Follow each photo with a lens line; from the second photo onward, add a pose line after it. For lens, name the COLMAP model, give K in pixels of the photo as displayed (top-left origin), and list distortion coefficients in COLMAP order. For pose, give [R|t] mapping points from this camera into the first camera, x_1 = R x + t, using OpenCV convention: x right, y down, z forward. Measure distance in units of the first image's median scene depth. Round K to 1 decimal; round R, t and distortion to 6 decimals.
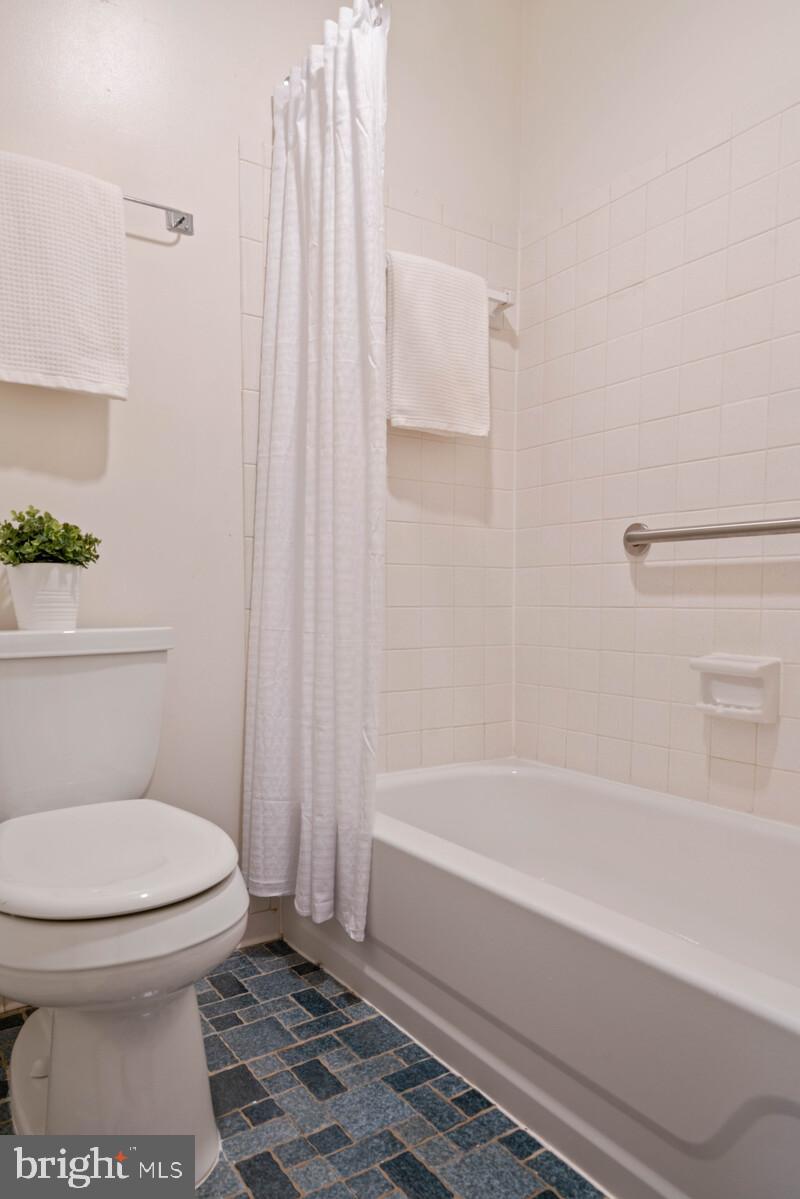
lens RADIAL K [[784.6, 0, 400.0], [0, 784.6, 599.5], [0, 0, 1]] dist [0.006647, 0.002092]
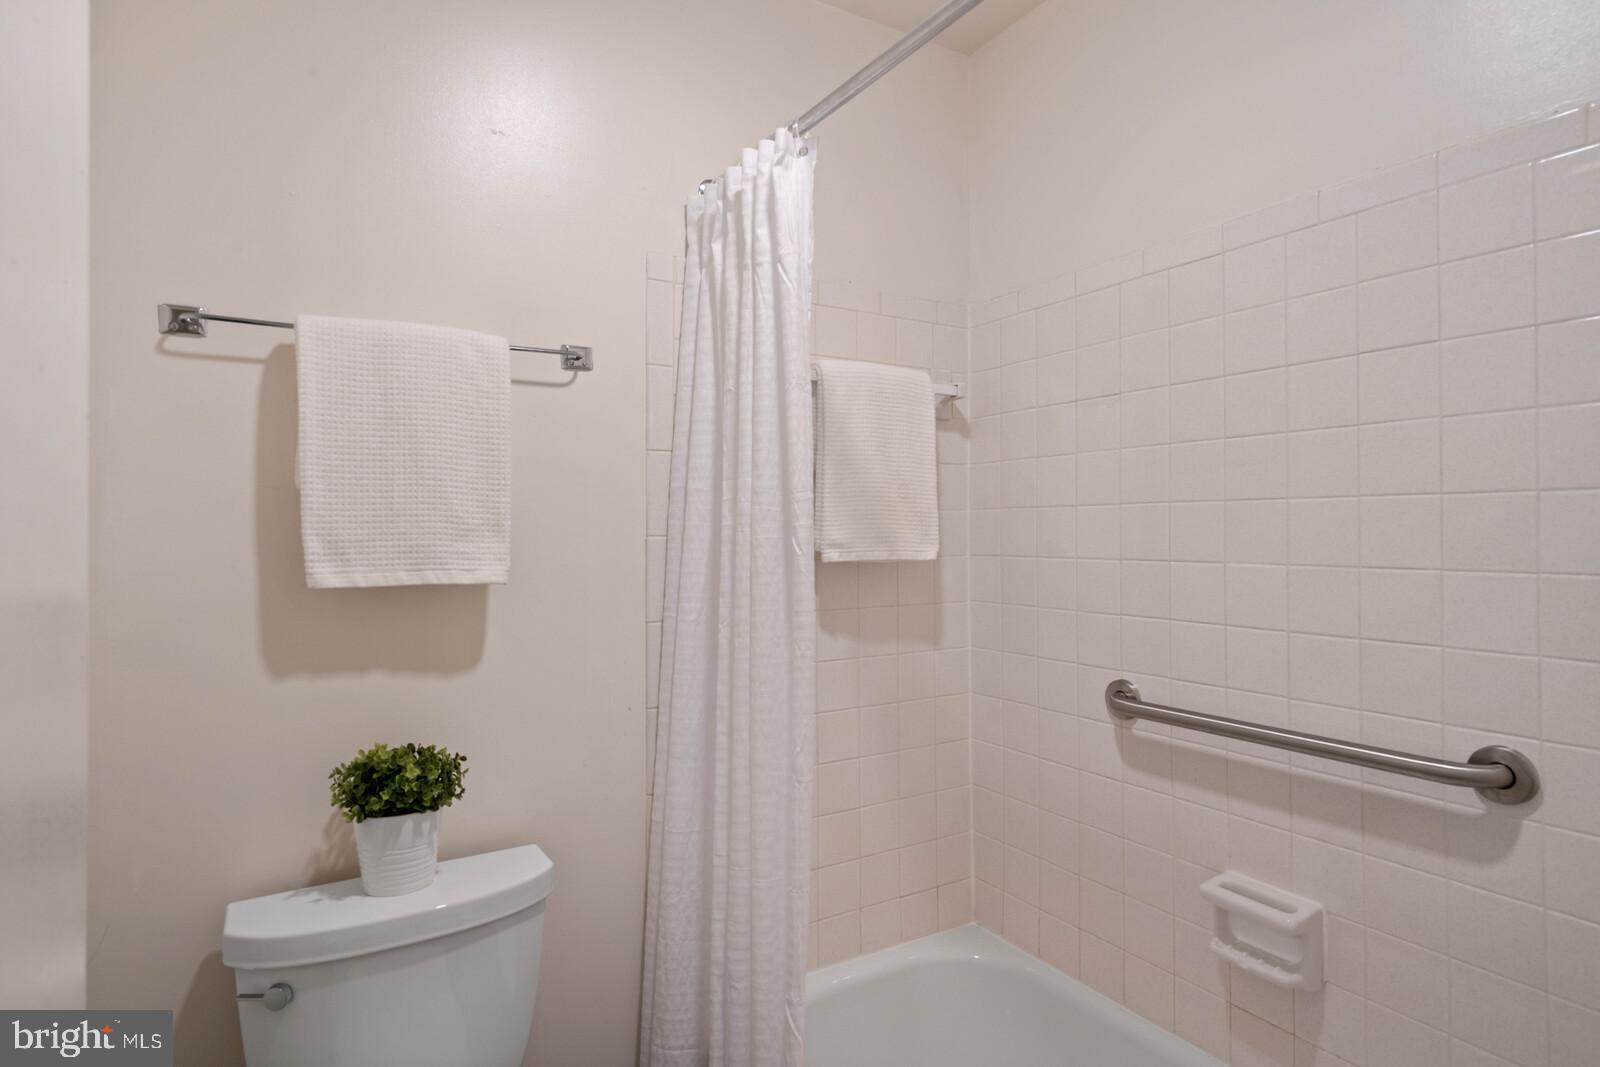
lens RADIAL K [[870.5, 0, 788.5], [0, 870.5, 531.0], [0, 0, 1]] dist [0.002445, 0.001380]
pose [[0.998463, -0.005150, -0.055180, 0.005890], [0.000103, 0.995843, -0.091090, -0.210080], [0.055420, 0.090944, 0.994313, 0.076109]]
